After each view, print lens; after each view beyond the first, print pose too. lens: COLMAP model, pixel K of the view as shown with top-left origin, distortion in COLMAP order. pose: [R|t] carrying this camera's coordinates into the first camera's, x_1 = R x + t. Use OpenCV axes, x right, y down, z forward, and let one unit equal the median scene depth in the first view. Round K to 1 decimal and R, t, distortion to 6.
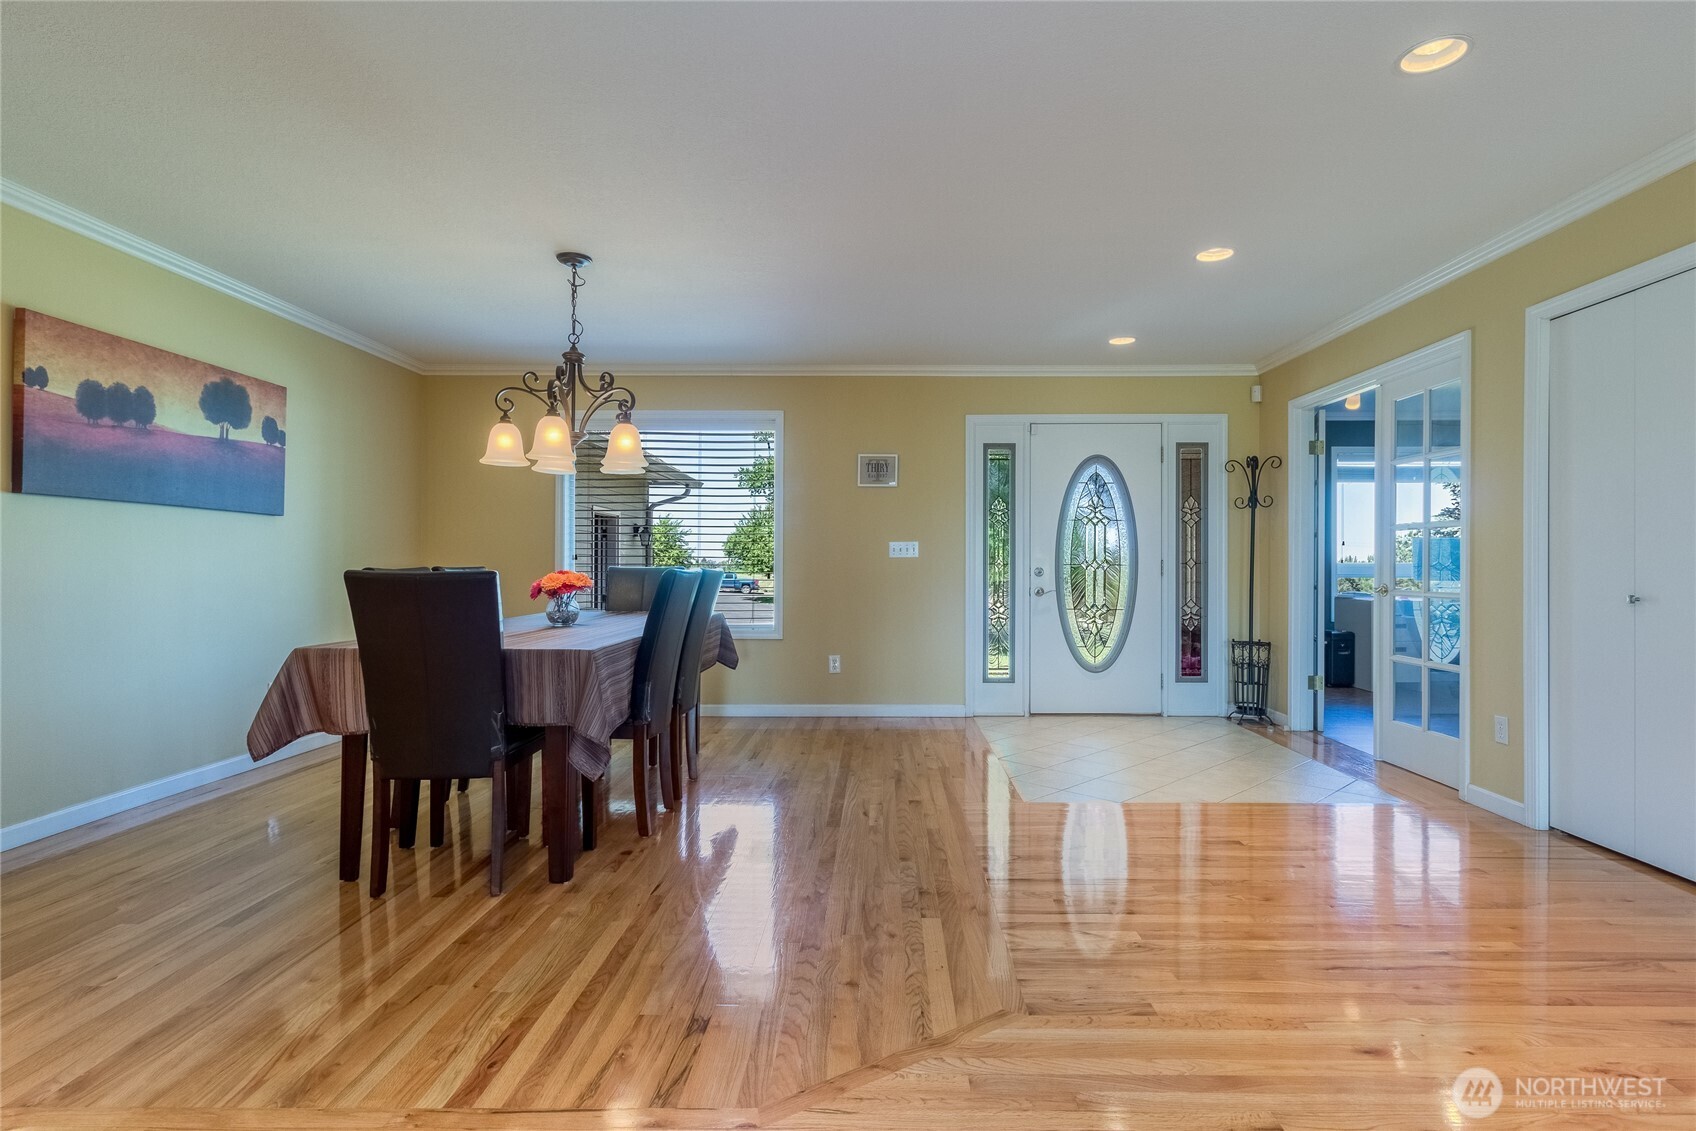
lens RADIAL K [[801.4, 0, 835.7], [0, 801.4, 568.6], [0, 0, 1]] dist [-0.000242, -0.000534]
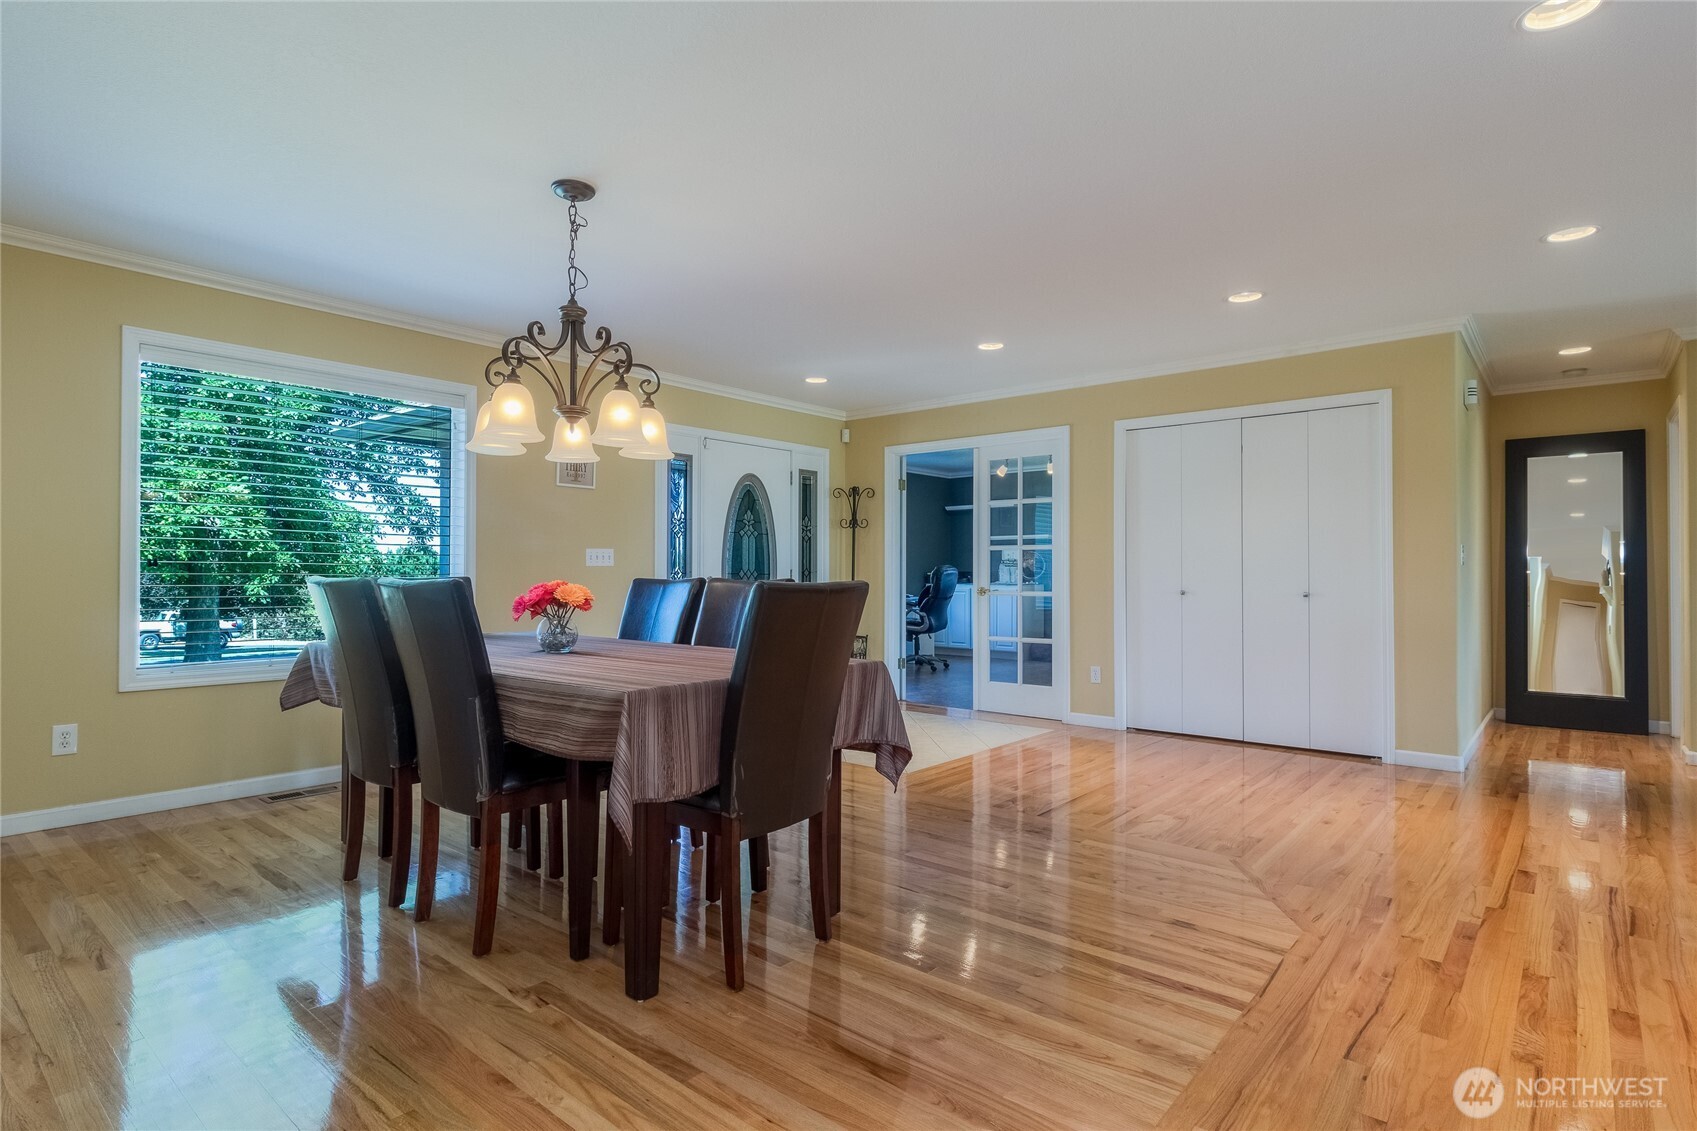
lens RADIAL K [[841.7, 0, 842.6], [0, 841.7, 560.0], [0, 0, 1]] dist [-0.002743, -0.000058]
pose [[0.657016, 0.012780, 0.753768, -0.765654], [0.003305, 0.999798, -0.019832, 0.000526], [-0.753869, 0.015521, 0.656841, 0.246355]]
